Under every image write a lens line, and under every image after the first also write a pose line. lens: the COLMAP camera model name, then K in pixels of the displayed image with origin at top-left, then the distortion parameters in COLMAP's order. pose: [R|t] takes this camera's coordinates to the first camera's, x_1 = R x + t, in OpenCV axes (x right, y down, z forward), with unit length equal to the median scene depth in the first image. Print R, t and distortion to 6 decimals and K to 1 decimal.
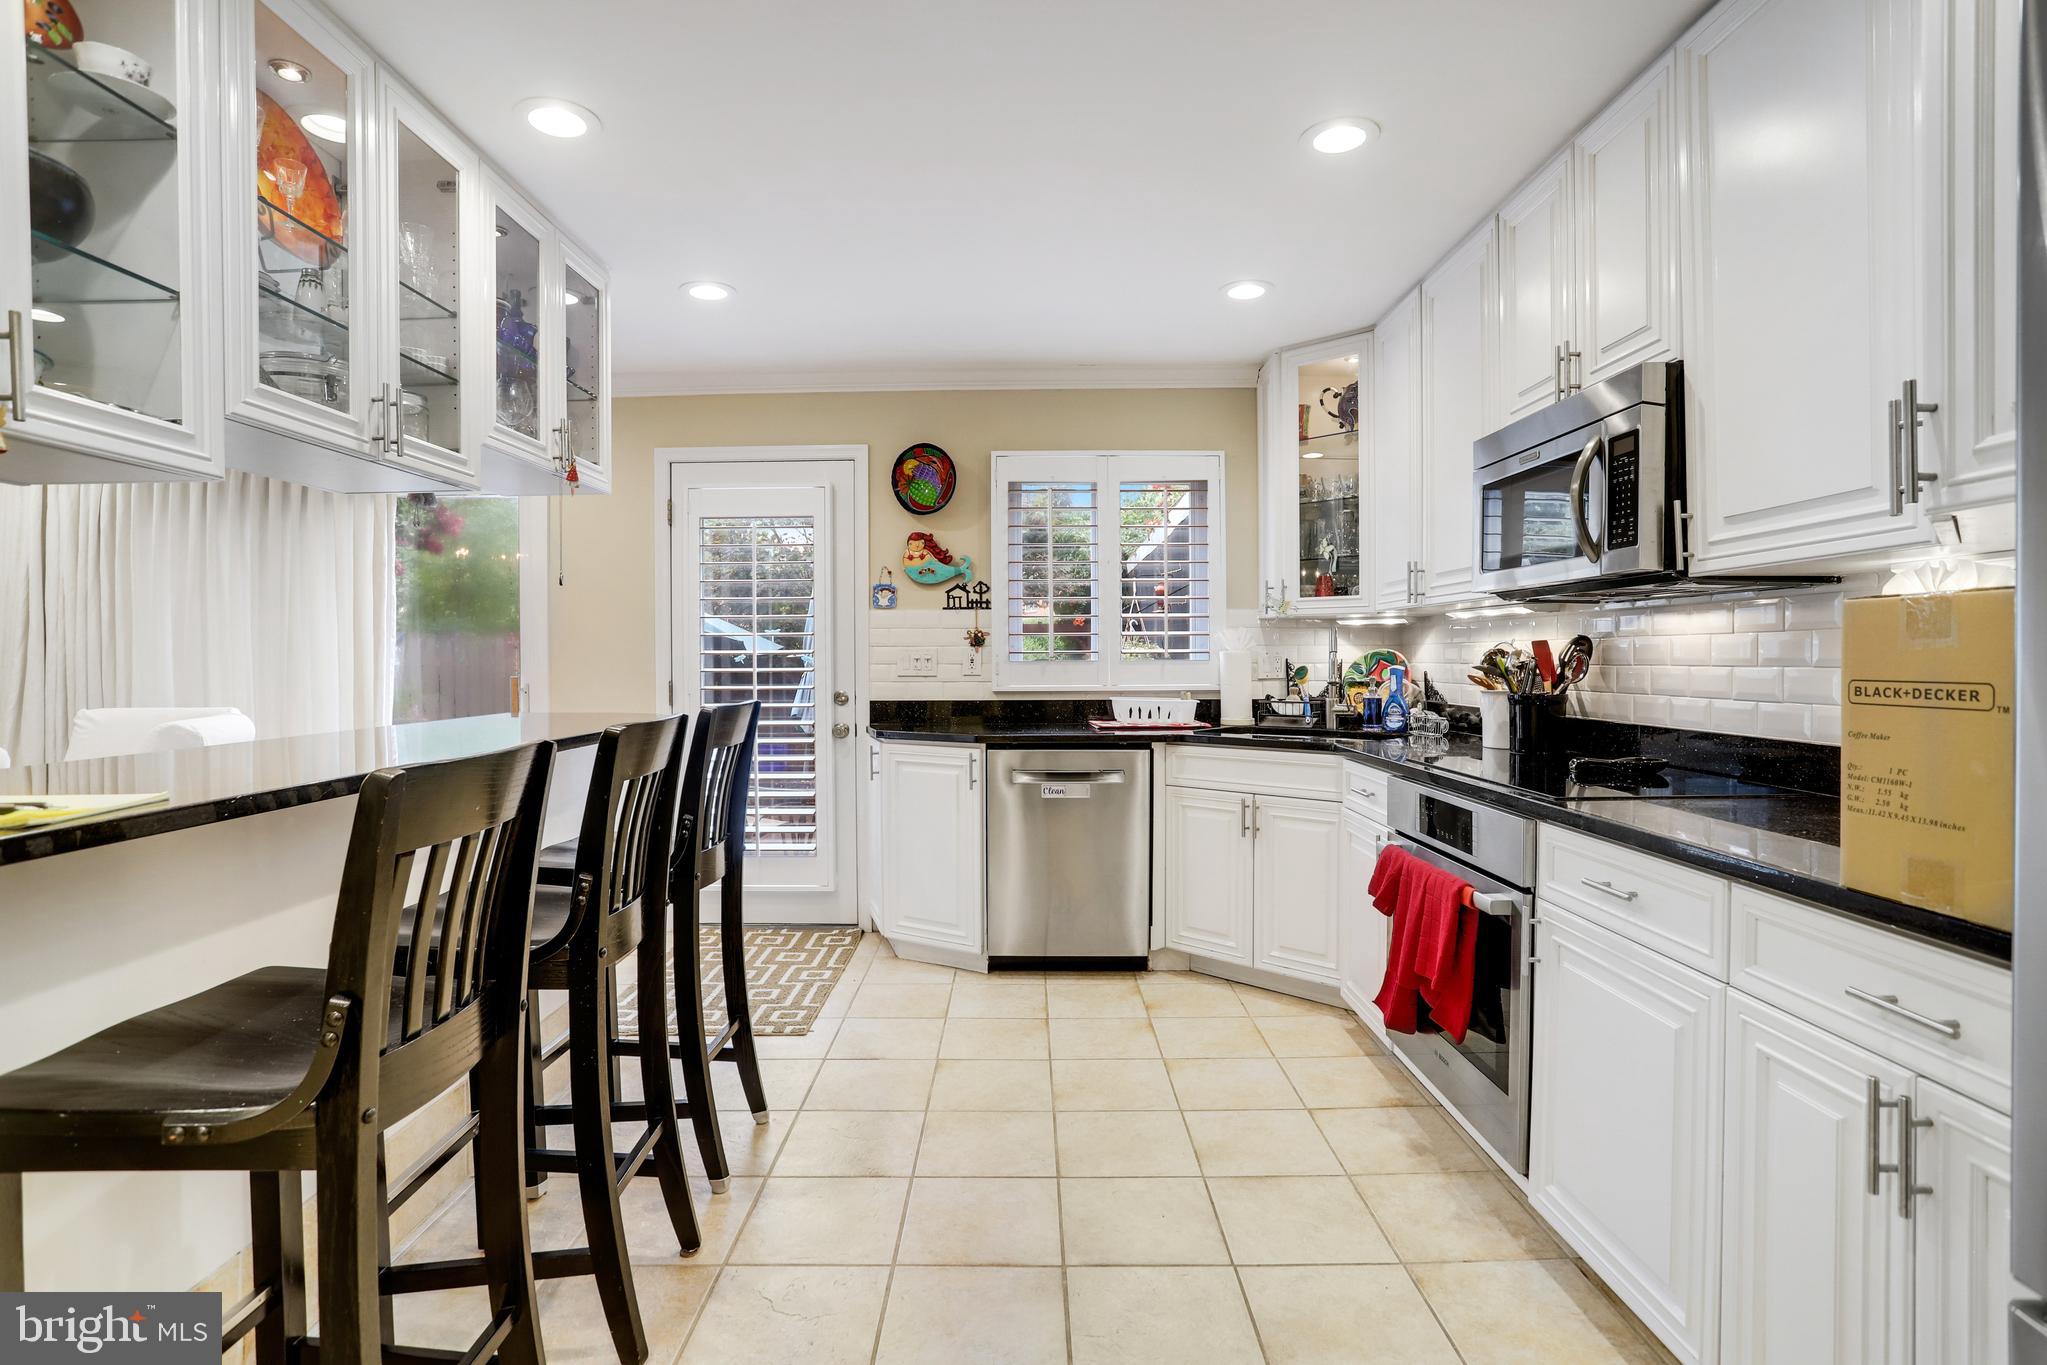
lens RADIAL K [[990.0, 0, 1022.1], [0, 990.0, 698.3], [0, 0, 1]] dist [-0.044132, 0.000501]
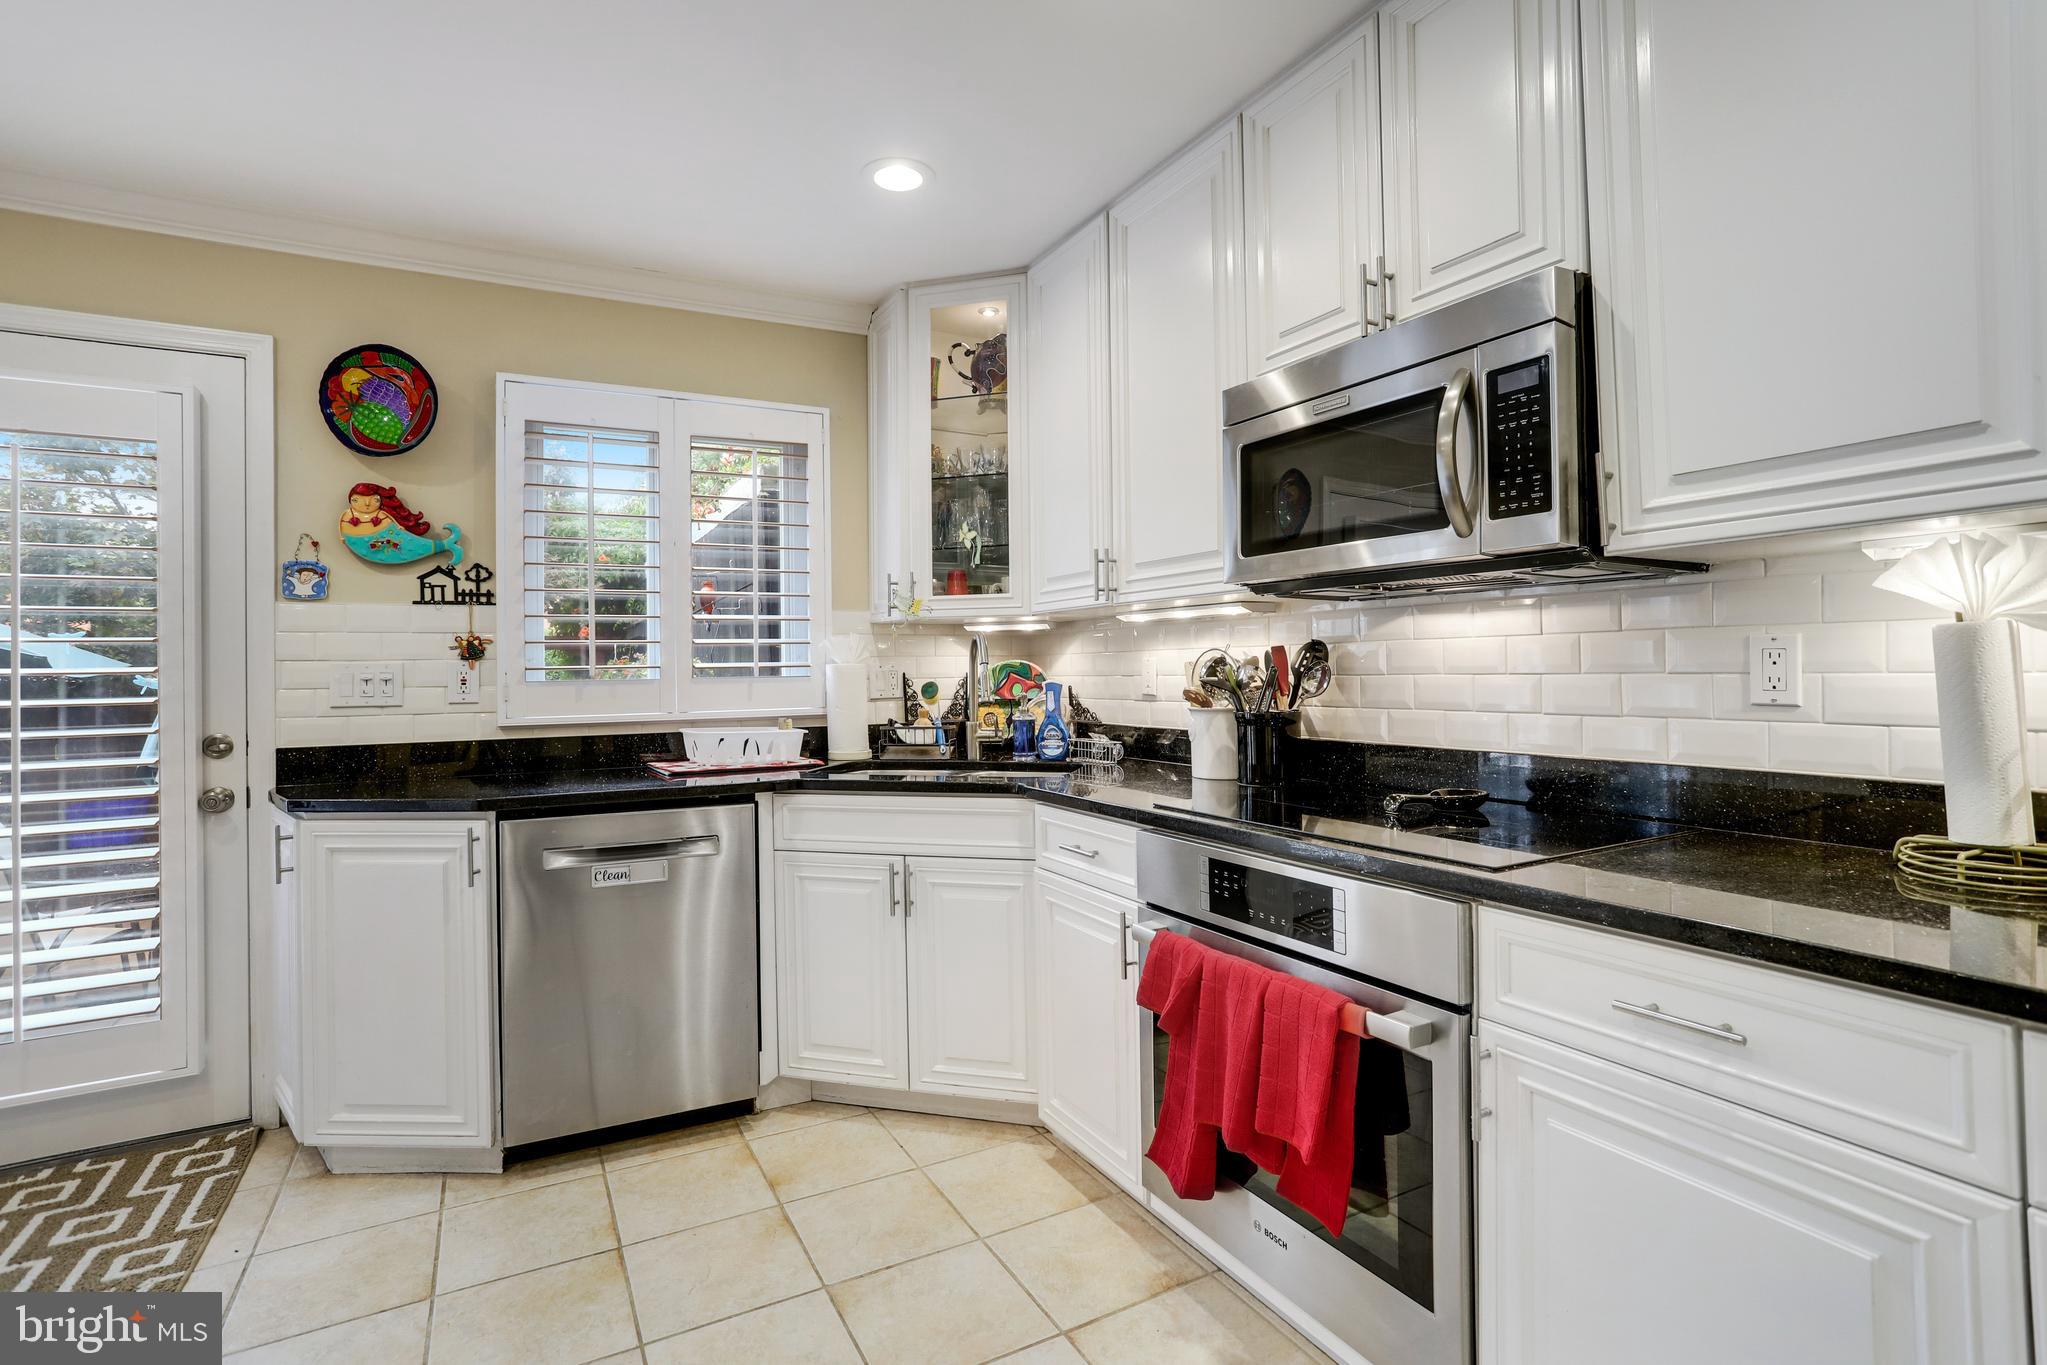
lens RADIAL K [[1000.0, 0, 1028.8], [0, 1000.0, 660.1], [0, 0, 1]] dist [-0.047123, 0.028444]
pose [[0.879497, -0.005380, 0.475873, -0.034954], [0.031105, 0.998448, -0.046199, -0.010782], [-0.474886, 0.055434, 0.878300, 0.257010]]
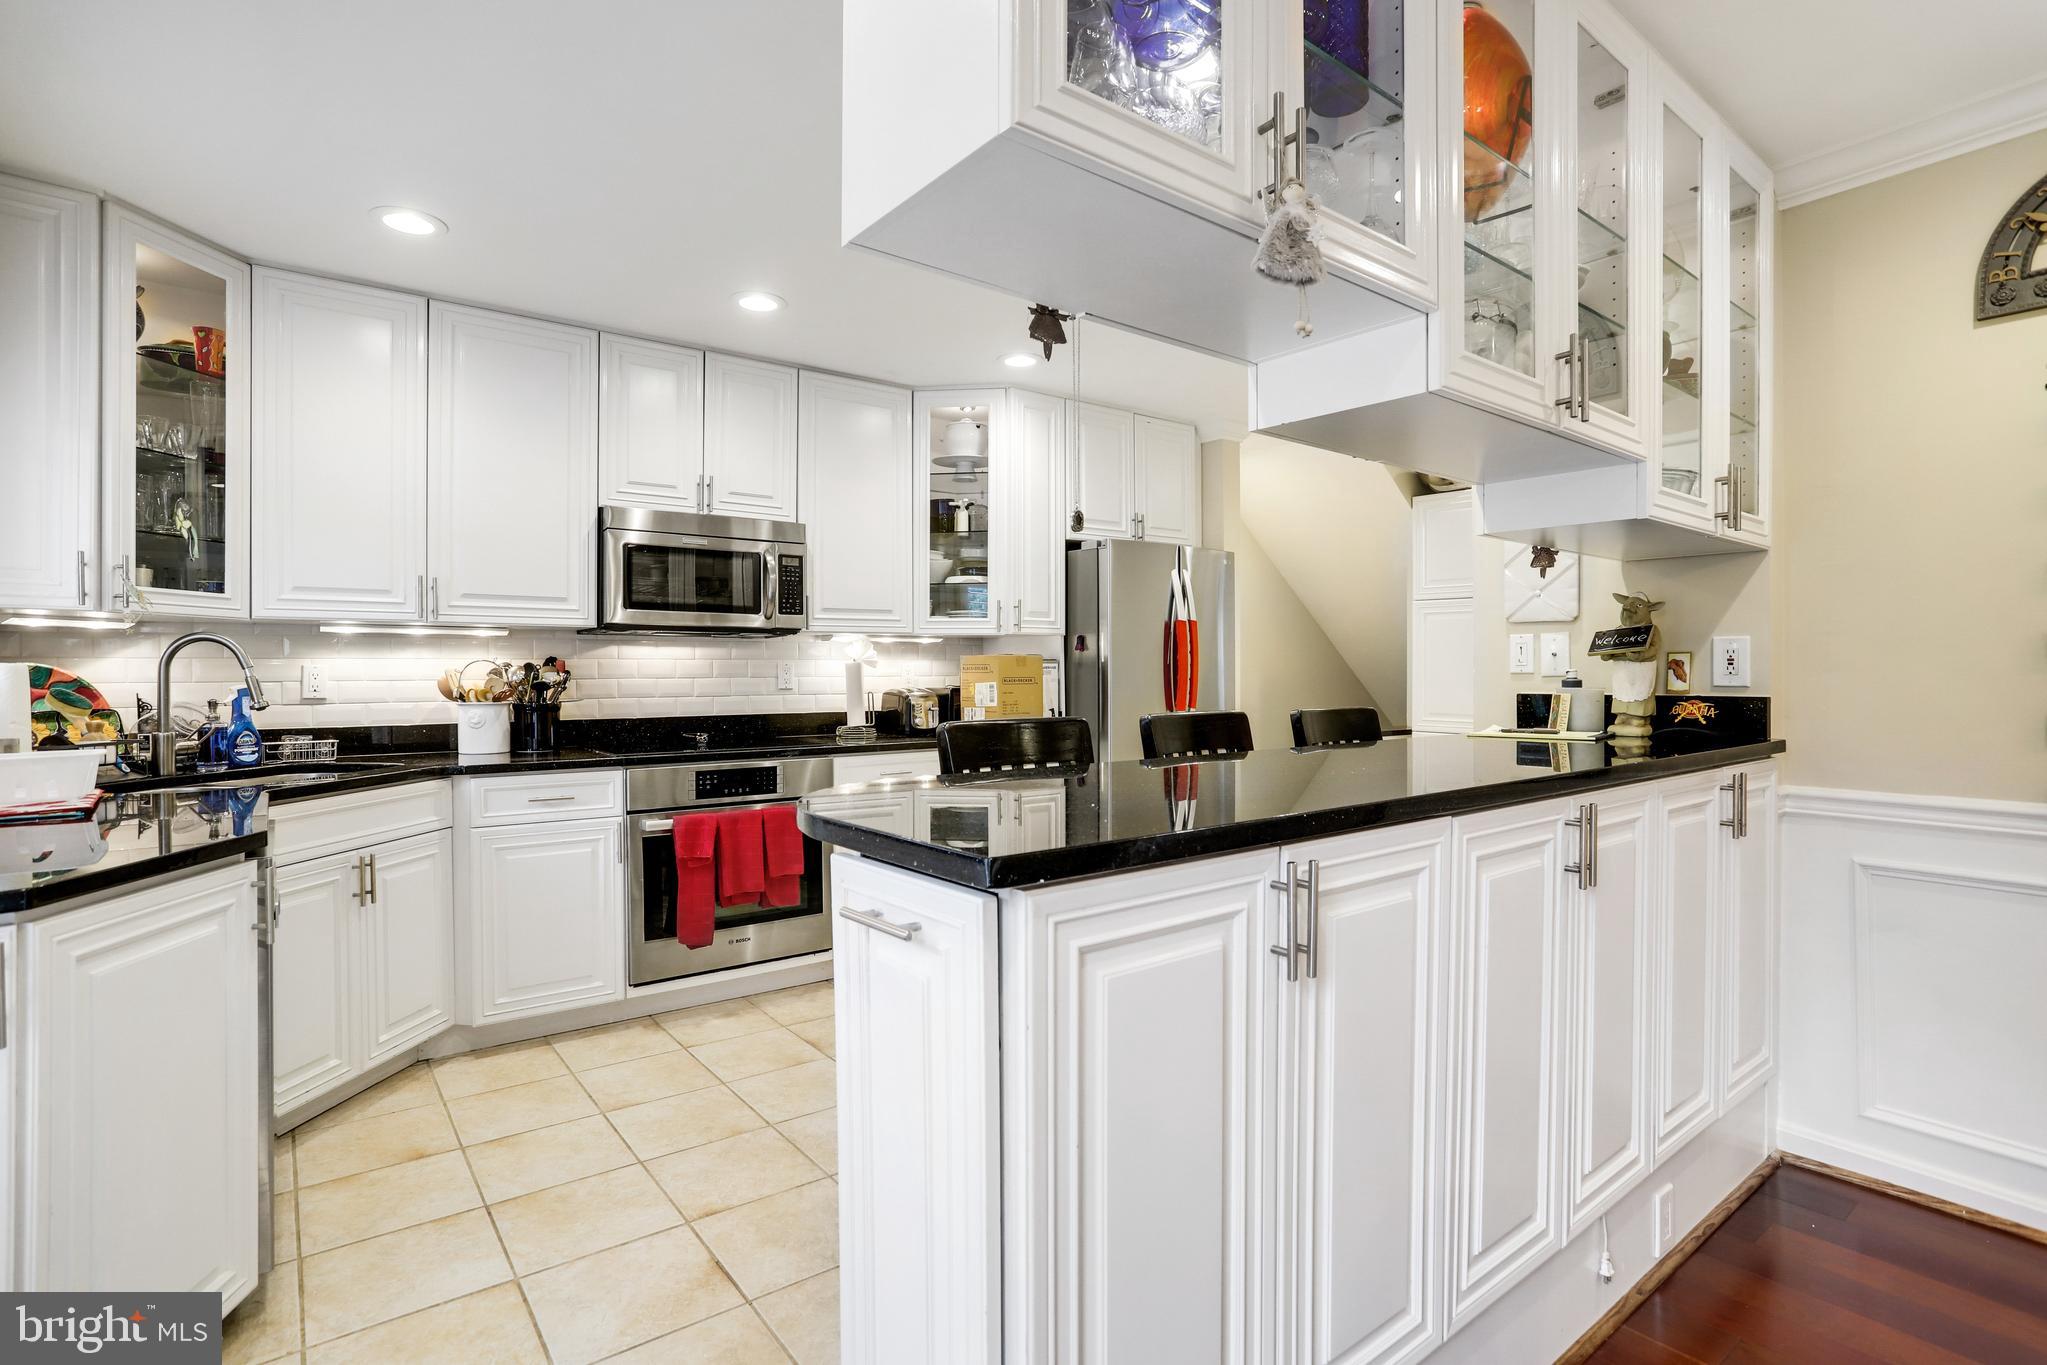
lens RADIAL K [[990.0, 0, 1022.1], [0, 990.0, 698.3], [0, 0, 1]] dist [-0.044132, 0.000501]
pose [[-0.613026, -0.012581, 0.789962, -0.607873], [0.039590, 0.998128, 0.046619, -0.032072], [-0.789070, 0.059853, -0.611380, 0.928224]]
